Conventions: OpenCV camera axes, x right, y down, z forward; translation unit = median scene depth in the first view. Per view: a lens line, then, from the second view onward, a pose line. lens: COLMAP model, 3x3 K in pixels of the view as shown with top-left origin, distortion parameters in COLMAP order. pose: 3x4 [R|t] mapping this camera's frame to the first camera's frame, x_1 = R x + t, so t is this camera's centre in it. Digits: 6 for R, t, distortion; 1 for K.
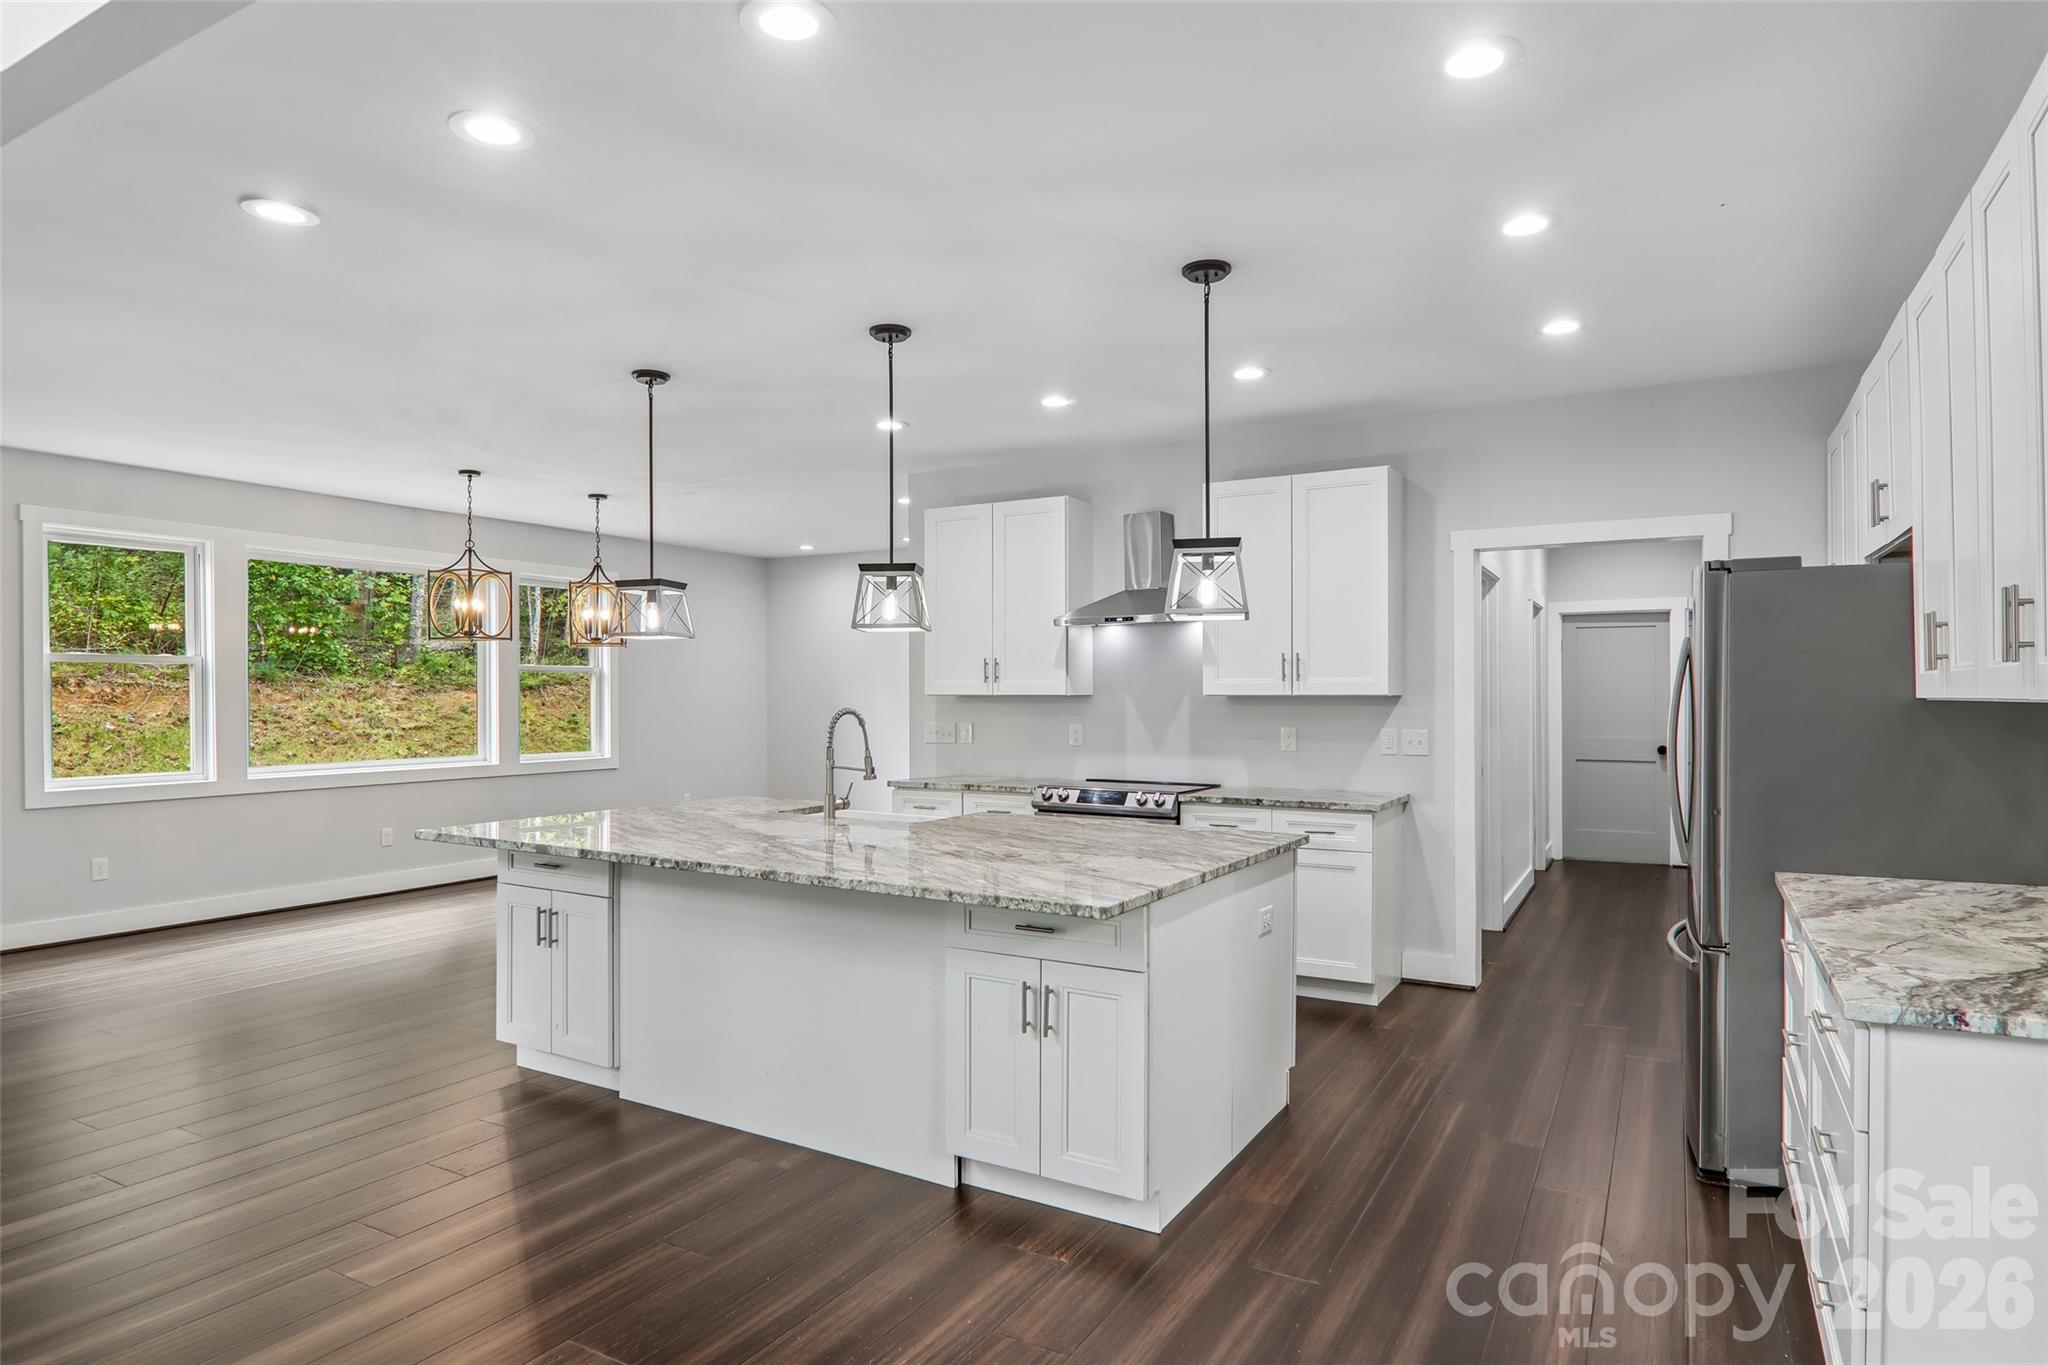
lens RADIAL K [[1159.1, 0, 1036.8], [0, 1159.1, 701.5], [0, 0, 1]] dist [0.002301, -0.015768]
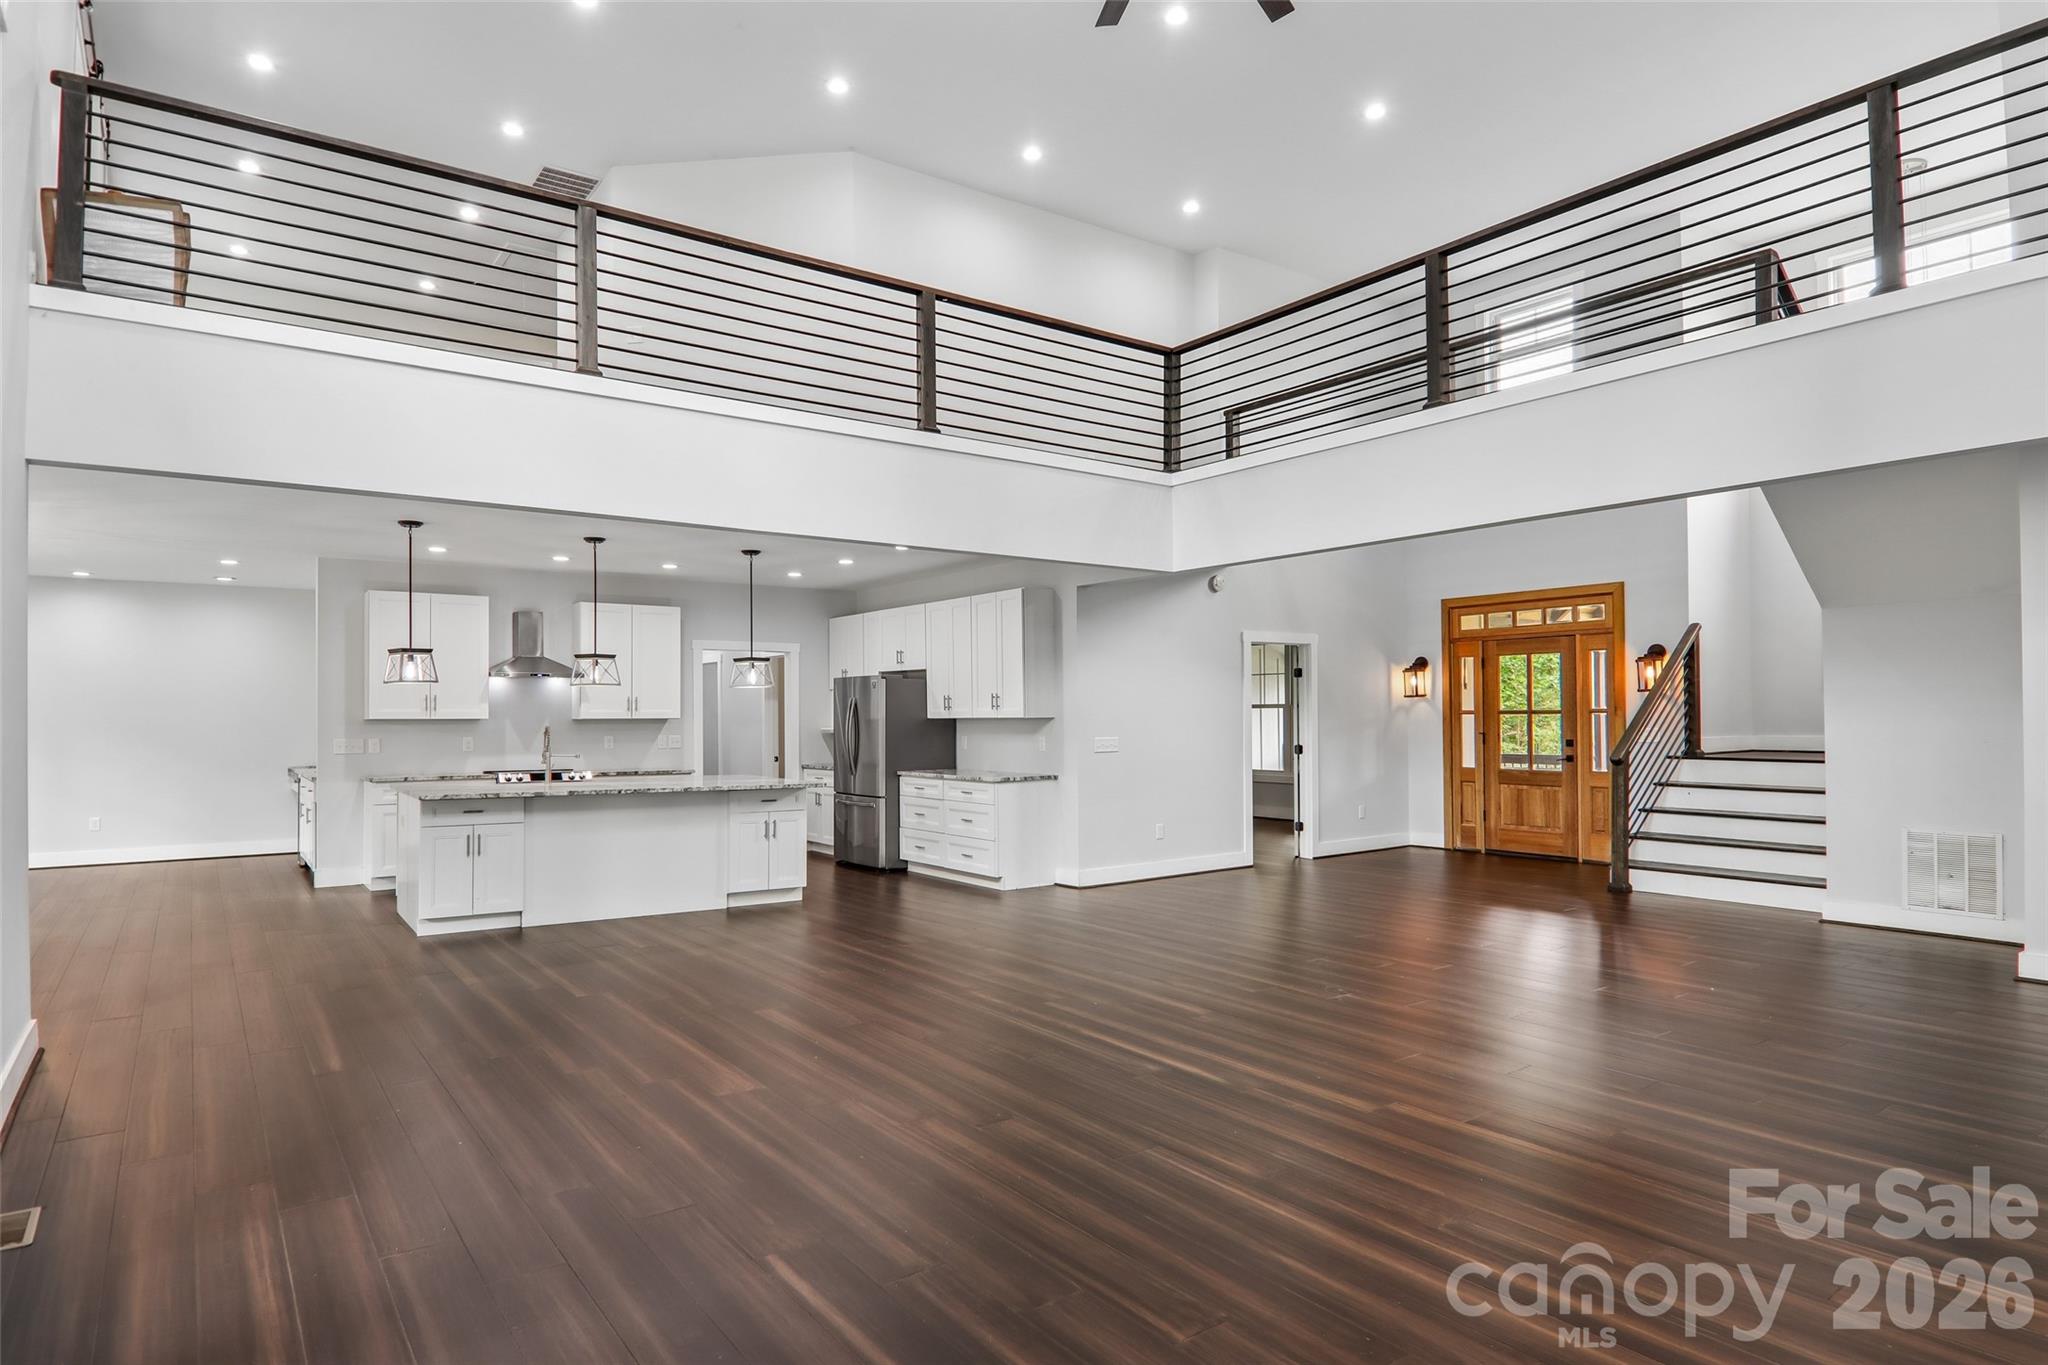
lens RADIAL K [[1159.1, 0, 1049.1], [0, 1159.1, 697.8], [0, 0, 1]] dist [0.002301, -0.015768]
pose [[0.406180, 0.014884, 0.913672, -1.130185], [0.009949, 0.999736, -0.020708, 0.005985], [-0.913739, 0.017501, 0.405924, -0.374757]]
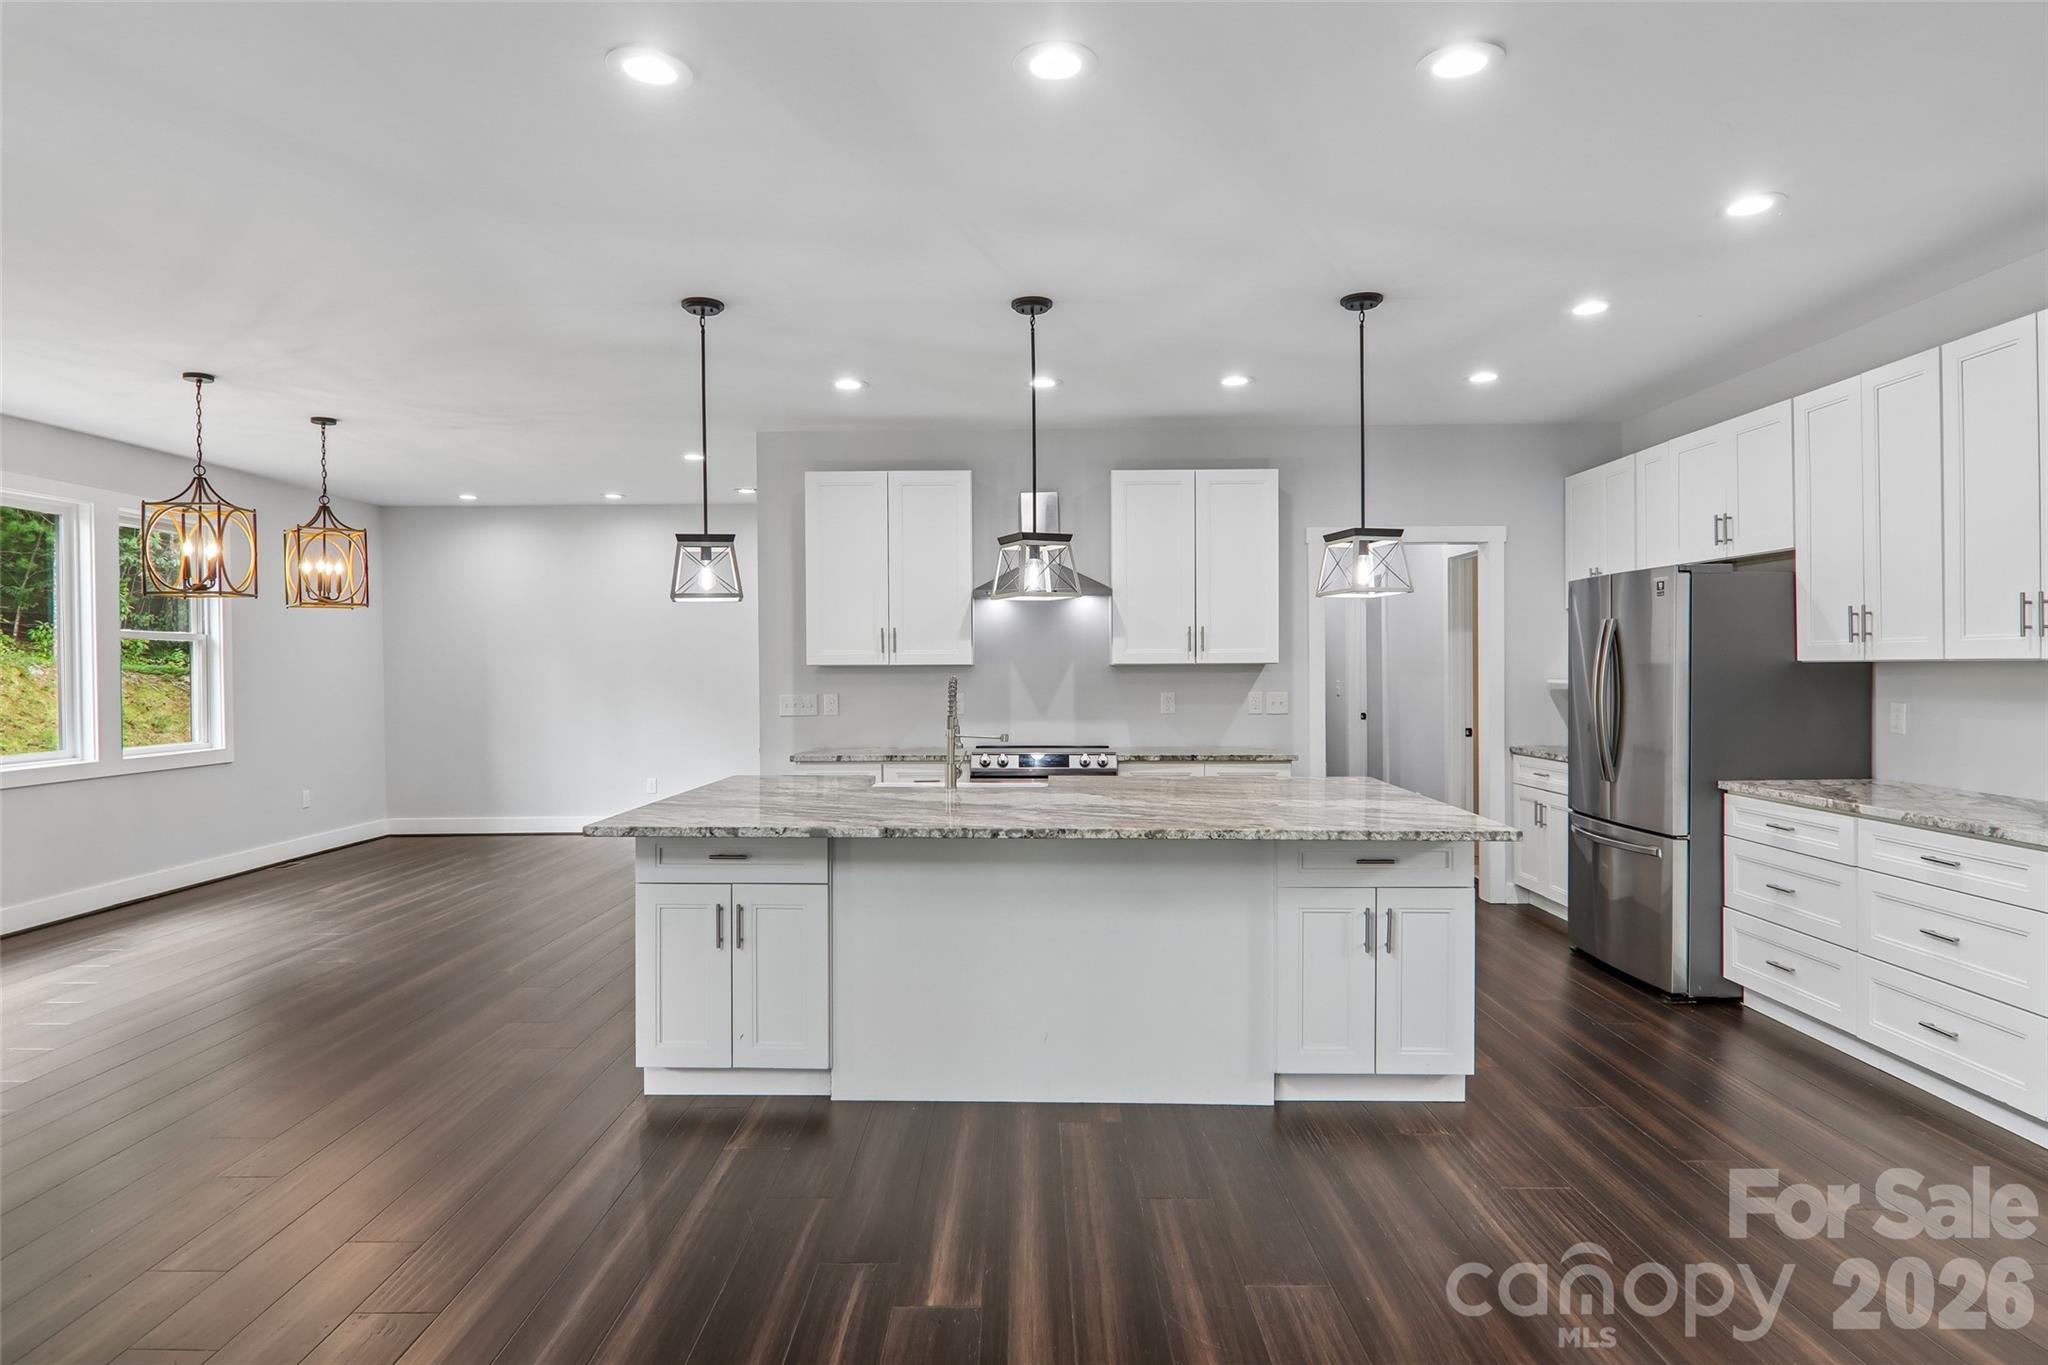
lens RADIAL K [[1159.1, 0, 1021.8], [0, 1159.1, 683.9], [0, 0, 1]] dist [0.002301, -0.015768]
pose [[0.875749, -0.011211, 0.482637, -0.427425], [0.008084, 0.999931, 0.008559, 0.003105], [-0.482700, -0.003594, 0.875779, 0.078736]]
